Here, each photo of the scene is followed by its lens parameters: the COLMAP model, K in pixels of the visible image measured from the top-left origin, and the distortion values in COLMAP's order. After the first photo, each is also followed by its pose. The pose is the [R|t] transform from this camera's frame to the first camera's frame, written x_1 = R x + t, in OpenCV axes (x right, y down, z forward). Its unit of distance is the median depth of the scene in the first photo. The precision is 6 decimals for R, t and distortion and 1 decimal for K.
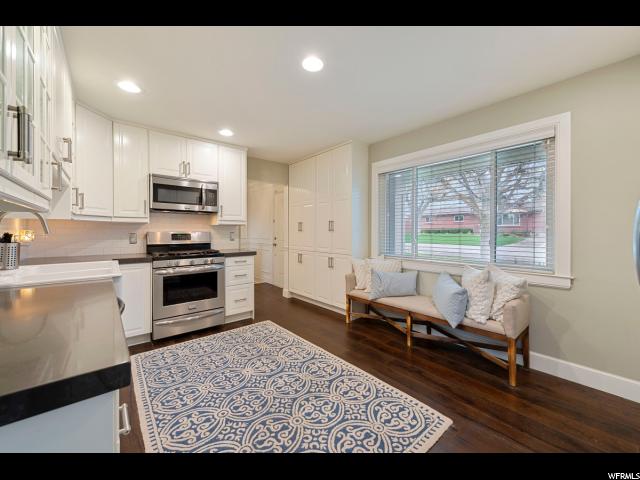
lens RADIAL K [[256.8, 0, 318.3], [0, 256.8, 234.4], [0, 0, 1]] dist [0.003931, 0.000083]
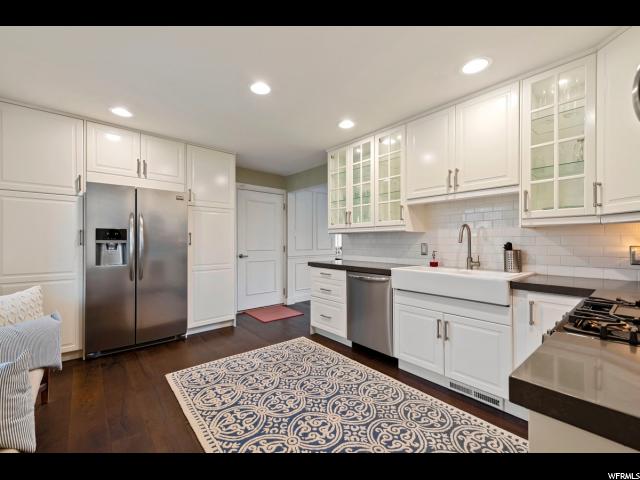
lens RADIAL K [[264.1, 0, 319.0], [0, 264.1, 242.9], [0, 0, 1]] dist [0.022314, 0.000143]
pose [[-0.999716, -0.001114, -0.023822, -0.196094], [-0.001422, 0.999915, 0.012925, -0.013734], [0.023806, 0.012955, -0.999633, 1.703955]]
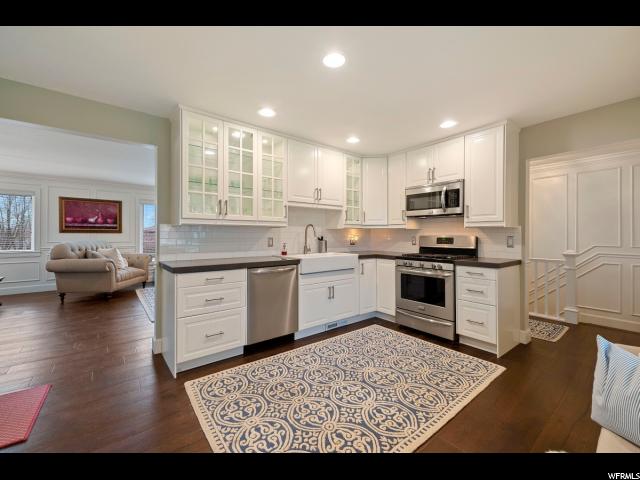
lens RADIAL K [[264.1, 0, 314.0], [0, 264.1, 234.3], [0, 0, 1]] dist [0.022314, 0.000143]
pose [[-0.038254, -0.004109, -0.999260, 0.768807], [-0.010313, 0.999940, -0.003717, -0.008862], [0.999215, 0.010163, -0.038294, 0.765896]]
